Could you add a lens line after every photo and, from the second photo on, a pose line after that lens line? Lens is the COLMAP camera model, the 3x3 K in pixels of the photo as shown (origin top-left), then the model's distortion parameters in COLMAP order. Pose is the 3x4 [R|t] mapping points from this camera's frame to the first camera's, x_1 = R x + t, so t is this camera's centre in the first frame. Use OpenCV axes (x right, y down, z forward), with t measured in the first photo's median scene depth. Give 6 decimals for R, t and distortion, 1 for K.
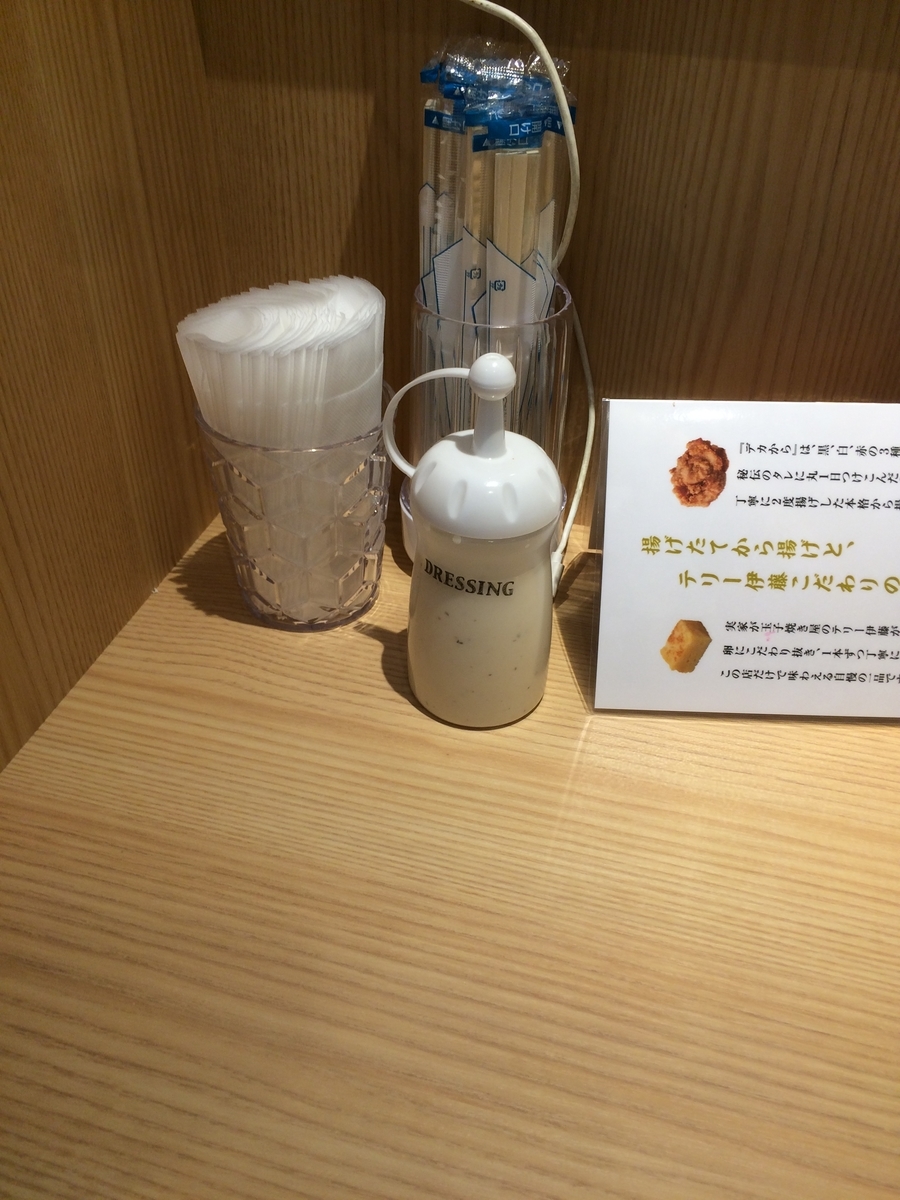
lens RADIAL K [[1037.0, 0, 438.9], [0, 1037.0, 614.7], [0, 0, 1]] dist [0.067831, -0.111351]
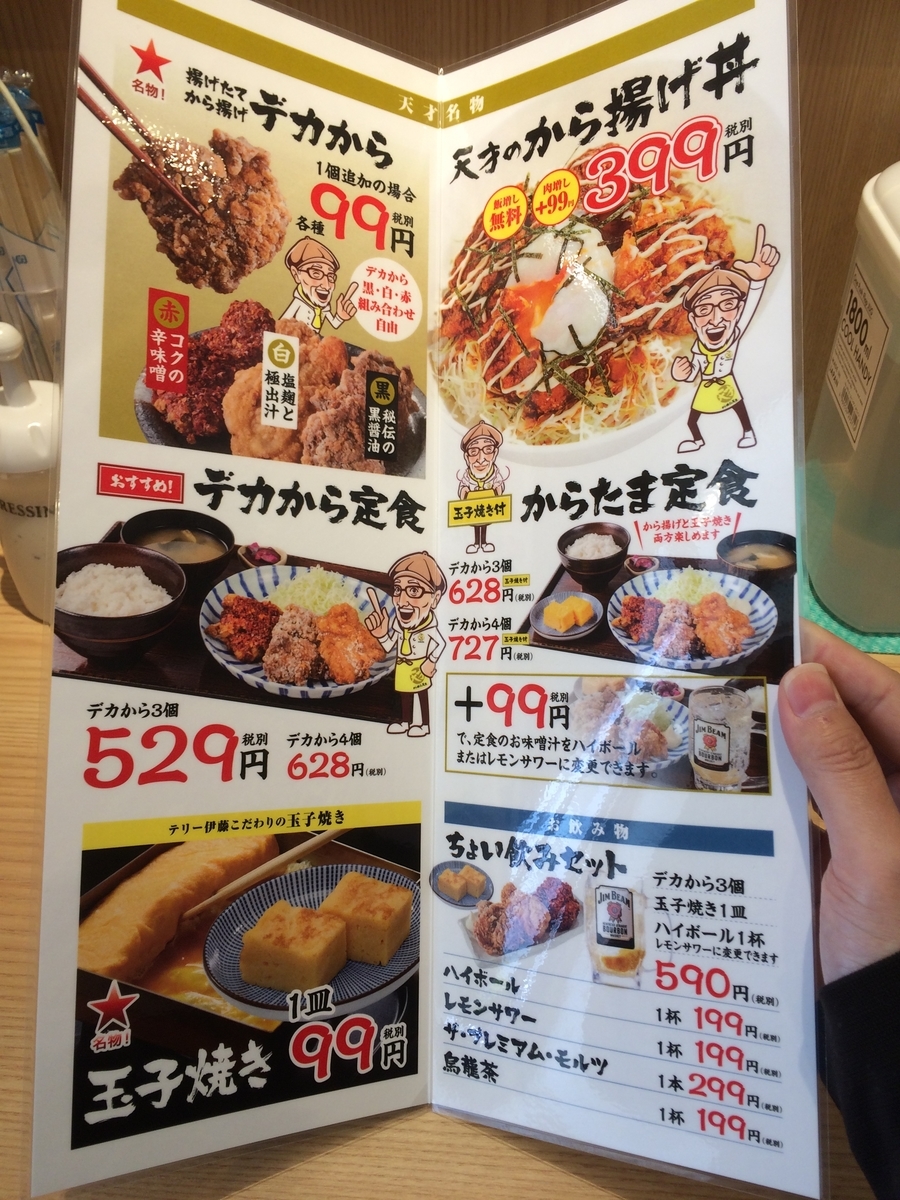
lens RADIAL K [[1040.1, 0, 450.0], [0, 1040.1, 600.0], [0, 0, 1]] dist [0.104128, -0.148936]
pose [[0.978030, -0.155547, 0.138790, 0.323165], [0.144966, 0.985916, 0.083399, 0.043446], [-0.149808, -0.061447, 0.986804, -0.316071]]
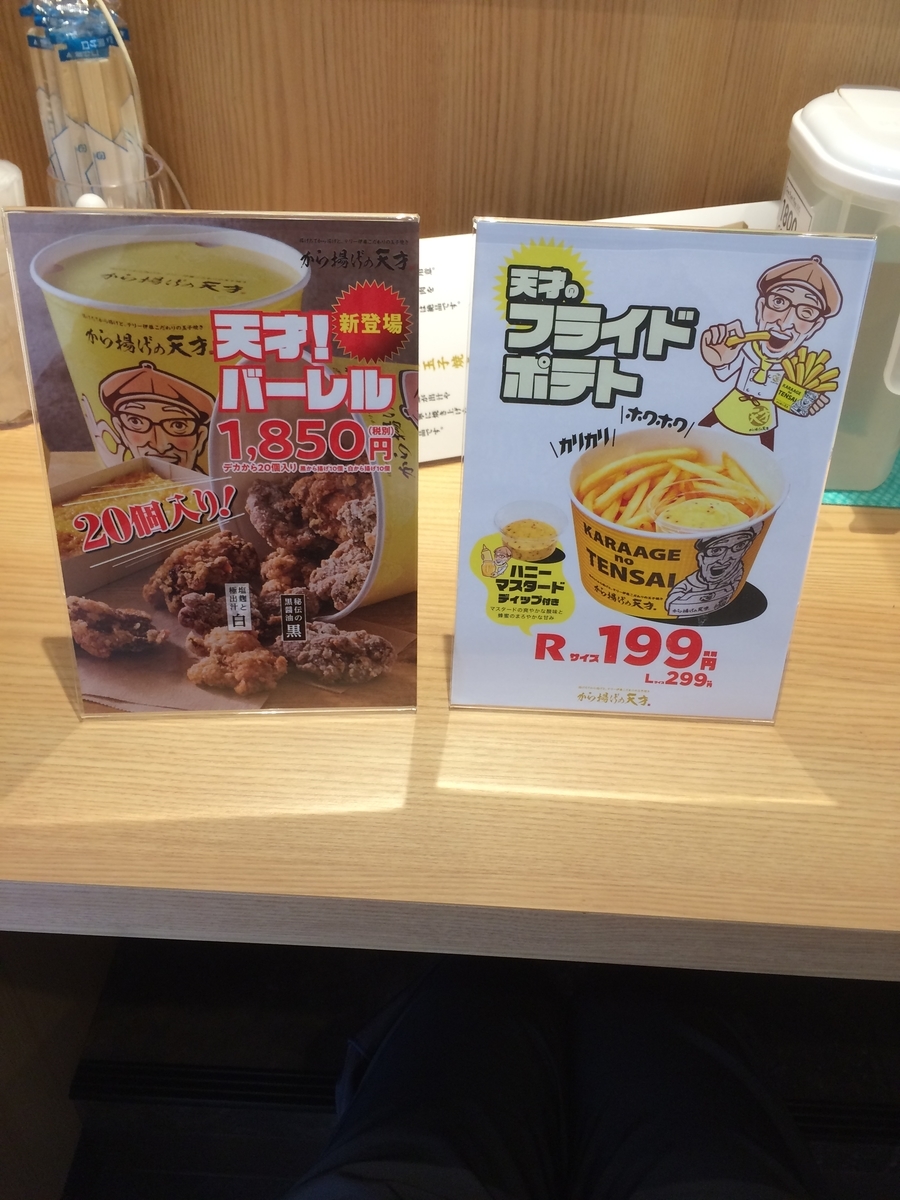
lens RADIAL K [[1040.1, 0, 450.0], [0, 1040.1, 600.0], [0, 0, 1]] dist [0.104128, -0.148936]
pose [[0.973100, -0.133651, 0.187656, 0.177567], [0.127802, 0.990868, 0.042985, 0.302245], [-0.191687, -0.017846, 0.981294, -0.558674]]
